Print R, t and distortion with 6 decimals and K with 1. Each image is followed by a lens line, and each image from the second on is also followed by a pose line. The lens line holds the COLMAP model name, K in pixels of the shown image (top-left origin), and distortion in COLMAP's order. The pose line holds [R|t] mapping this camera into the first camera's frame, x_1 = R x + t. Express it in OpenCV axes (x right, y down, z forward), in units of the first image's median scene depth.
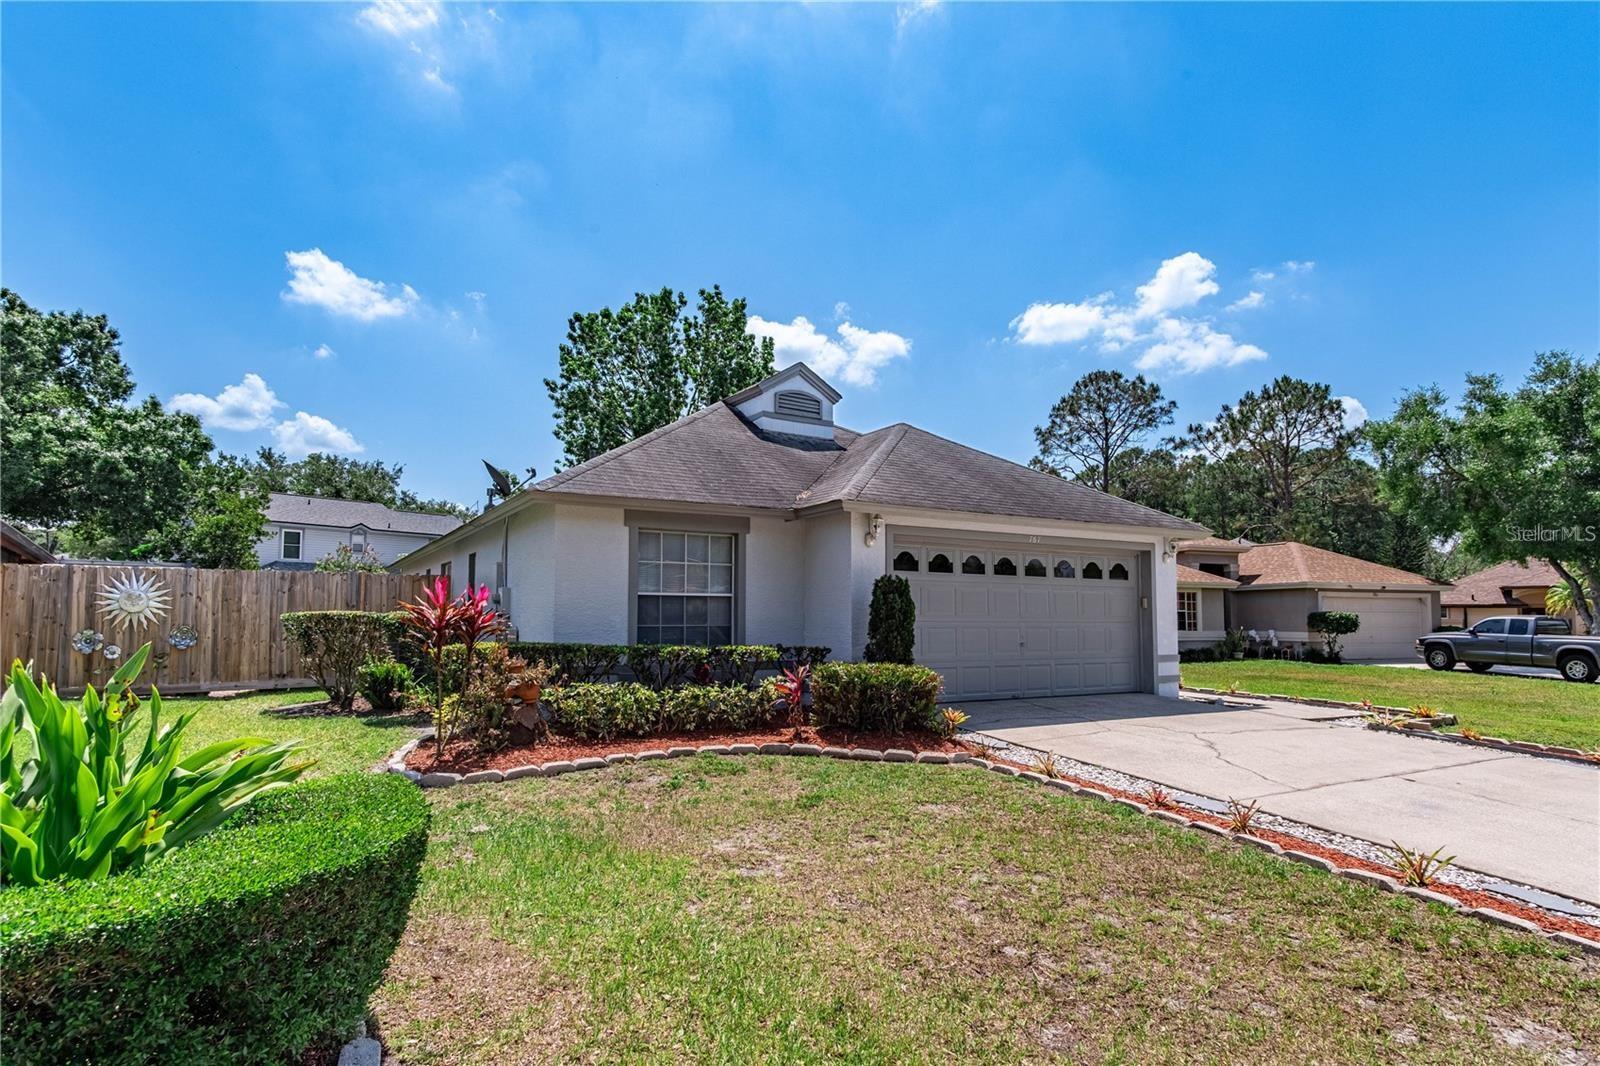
lens RADIAL K [[856.6, 0, 797.5], [0, 856.6, 525.3], [0, 0, 1]] dist [0.022623, -0.000666]
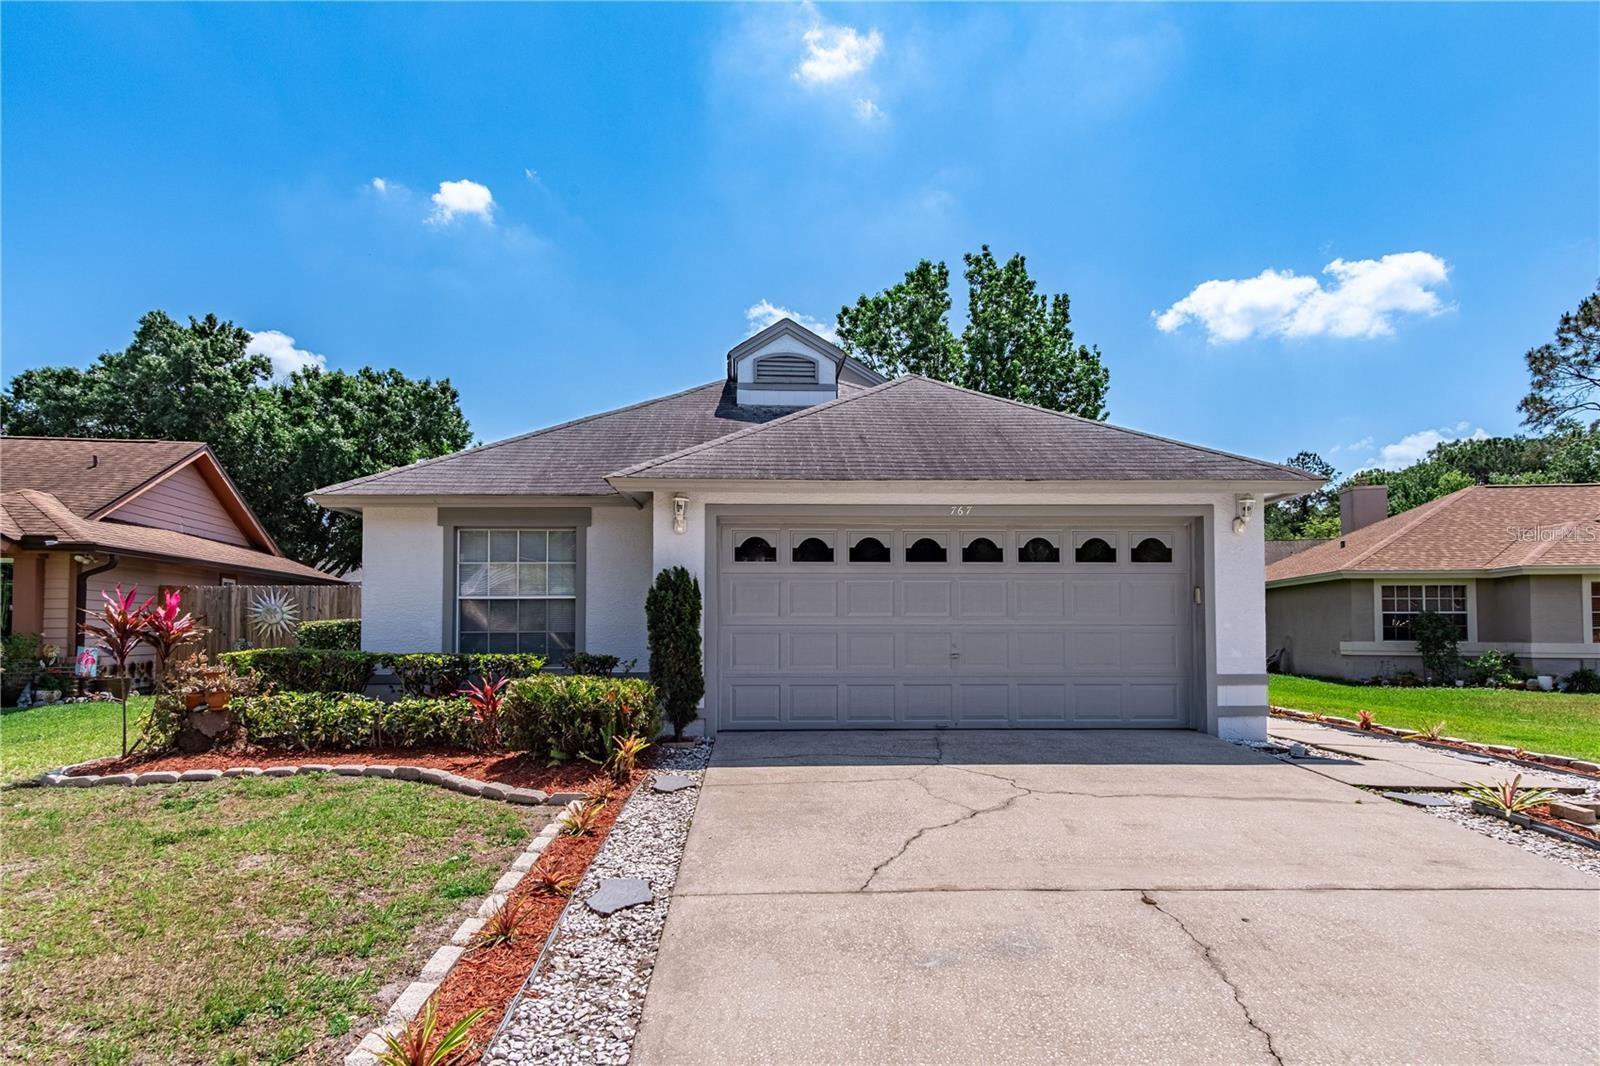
lens RADIAL K [[911.6, 0, 808.7], [0, 911.6, 550.0], [0, 0, 1]] dist [0.021506, 0.000266]
pose [[0.877450, -0.048260, -0.477234, 0.485175], [0.058079, 0.998295, 0.005834, 0.034579], [0.476139, -0.032837, 0.878757, 0.245115]]
